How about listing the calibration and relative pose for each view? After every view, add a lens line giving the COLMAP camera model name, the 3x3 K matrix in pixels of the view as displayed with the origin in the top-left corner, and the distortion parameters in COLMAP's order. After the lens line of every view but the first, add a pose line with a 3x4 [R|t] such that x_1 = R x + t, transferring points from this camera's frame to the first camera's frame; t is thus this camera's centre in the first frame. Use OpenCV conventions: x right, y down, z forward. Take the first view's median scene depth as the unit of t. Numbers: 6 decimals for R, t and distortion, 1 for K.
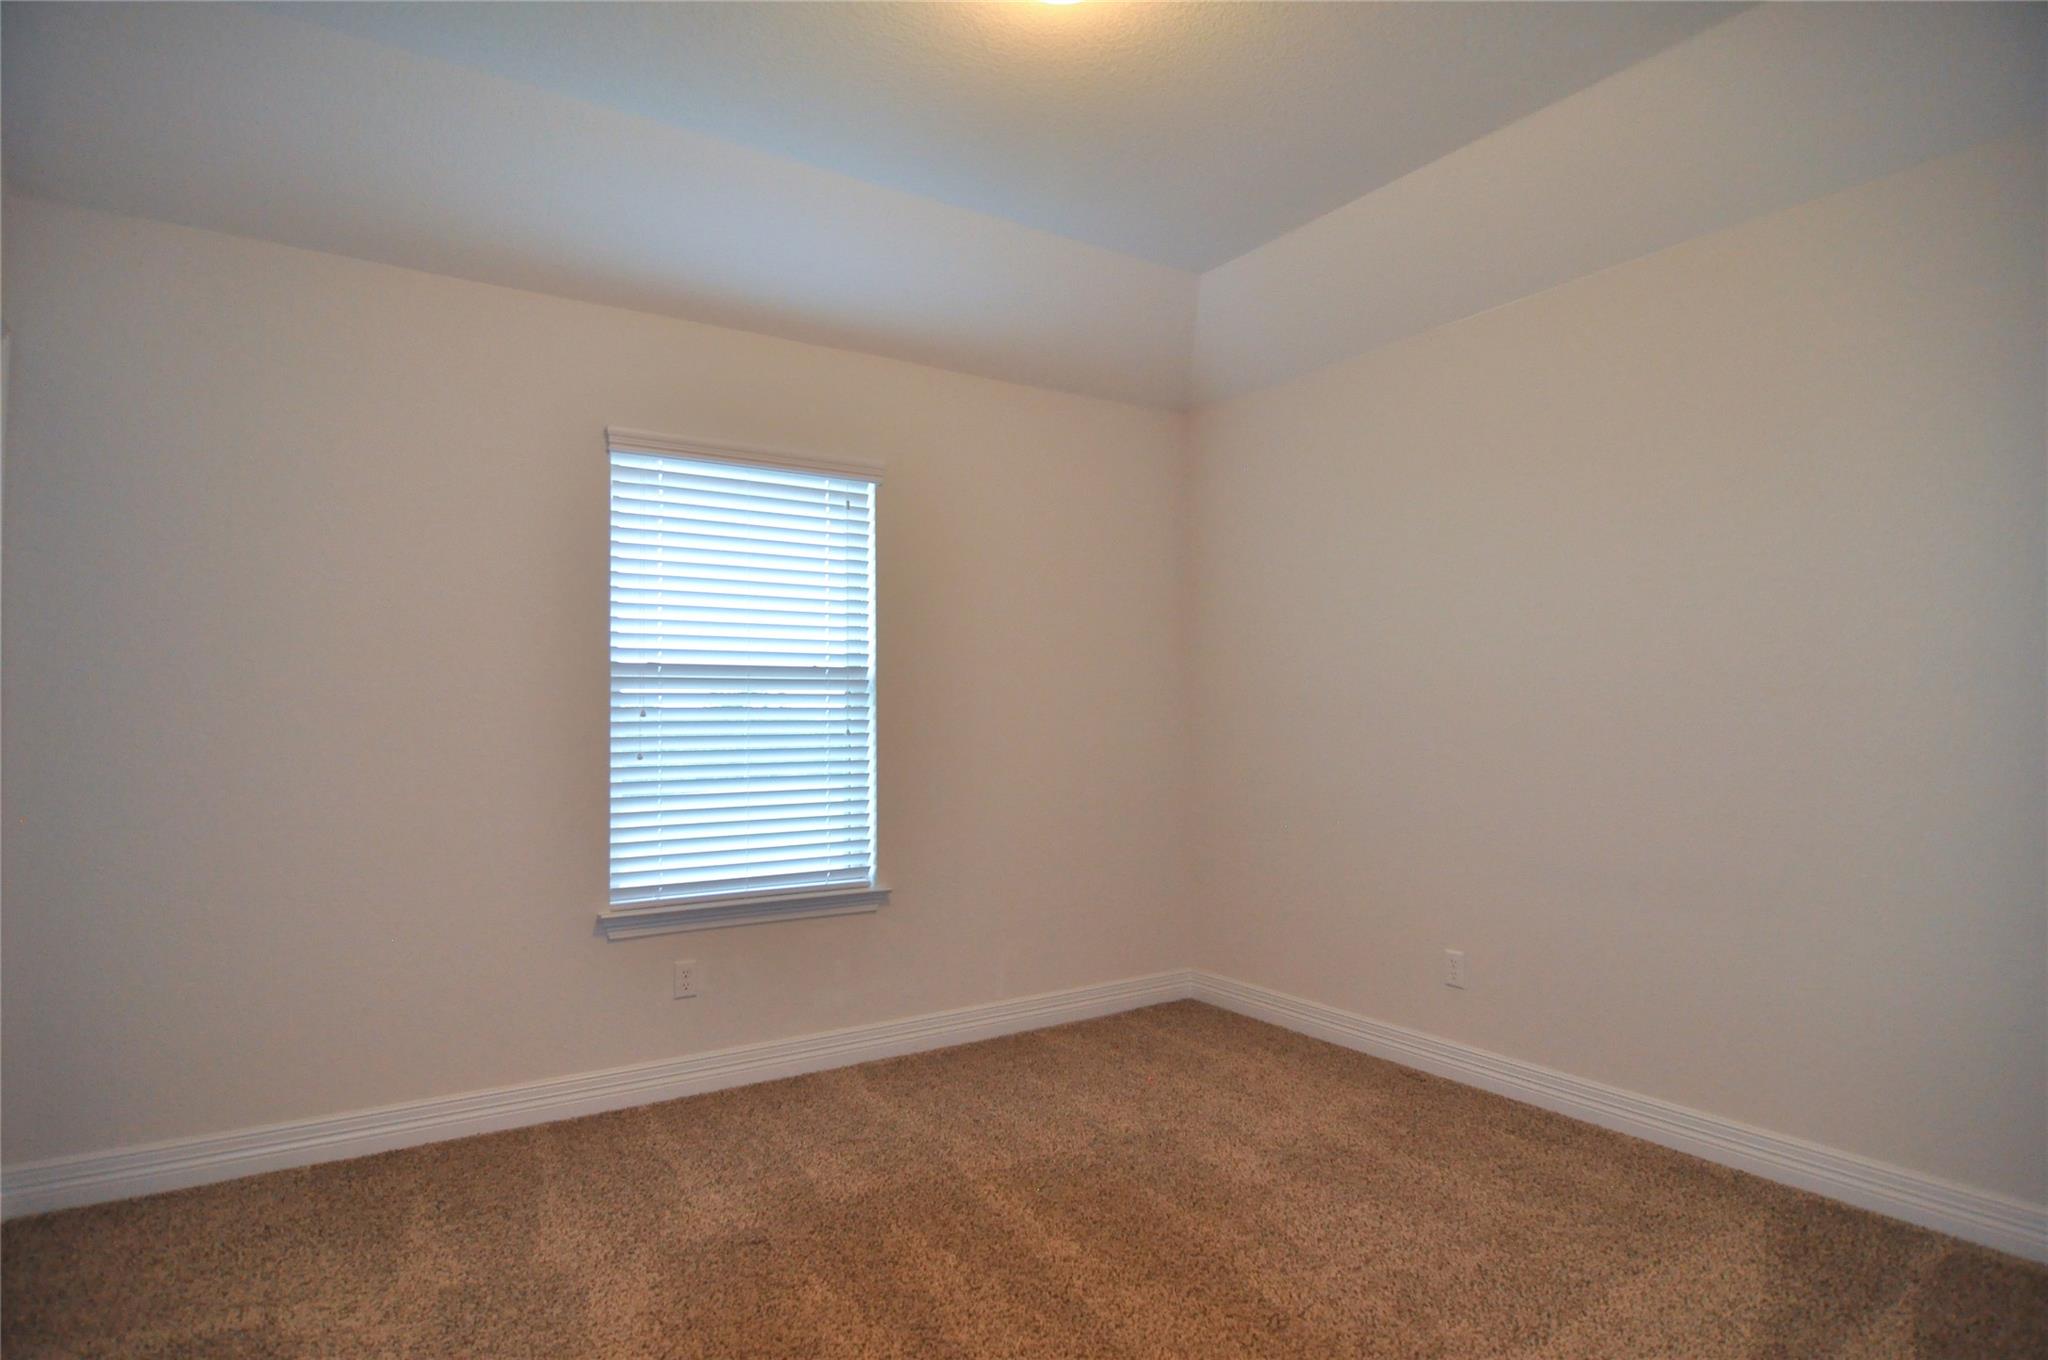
lens RADIAL K [[1102.2, 0, 1024.0], [0, 1102.2, 680.0], [0, 0, 1]] dist [0.000187, 0.000394]
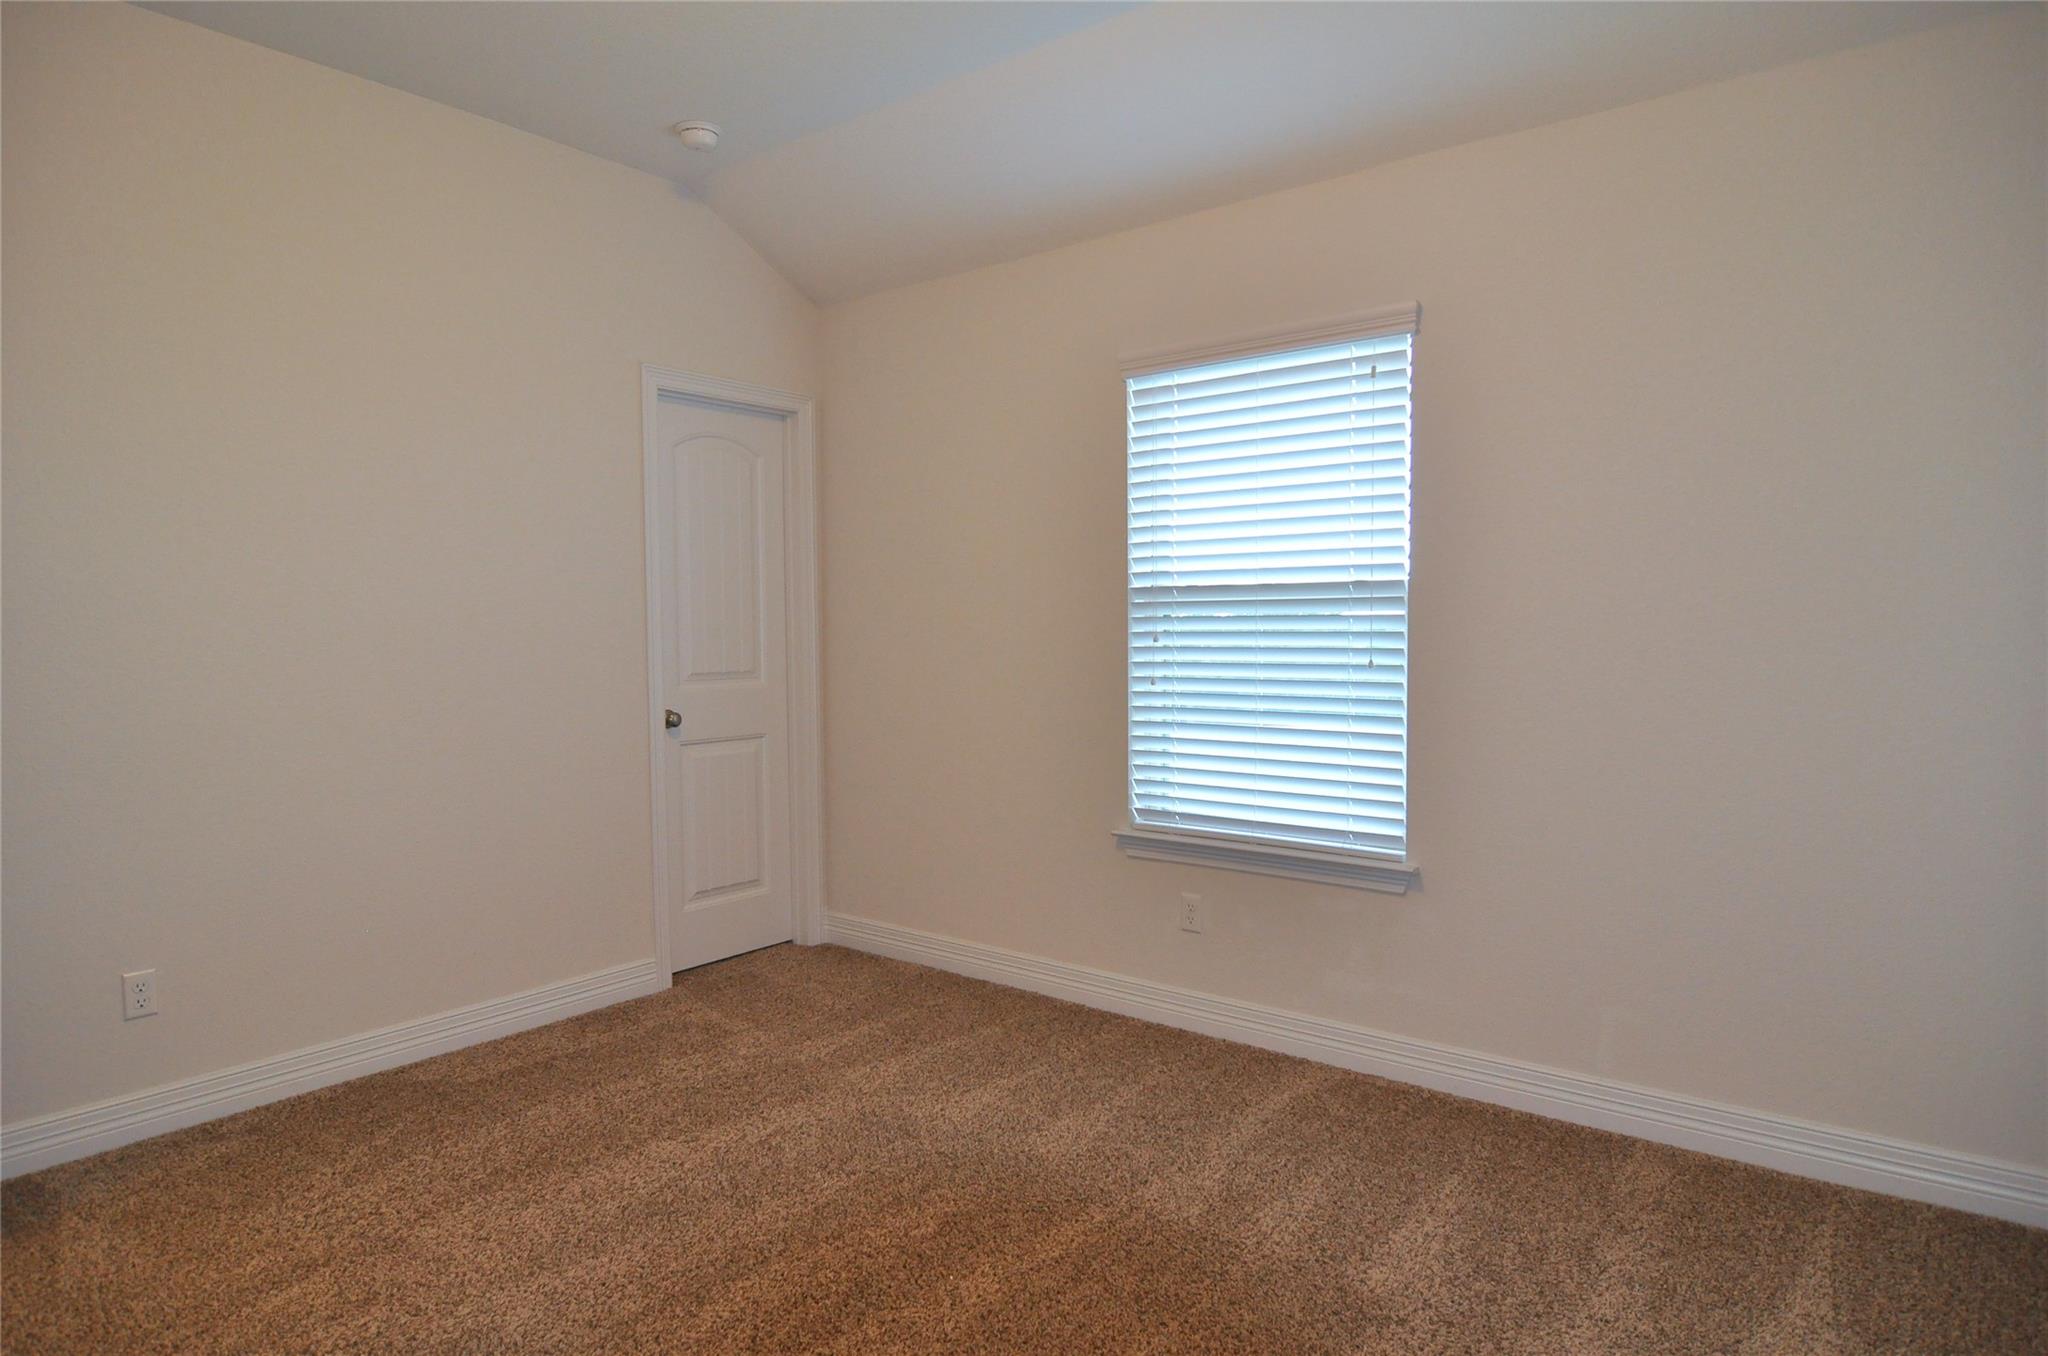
lens RADIAL K [[1194.4, 0, 1024.0], [0, 1194.4, 678.0], [0, 0, 1]] dist [-0.001988, 0.000281]
pose [[0.315550, 0.048075, -0.947691, 0.639344], [0.039658, 0.997175, 0.063790, -0.007601], [0.948080, -0.057712, 0.312752, 0.550662]]
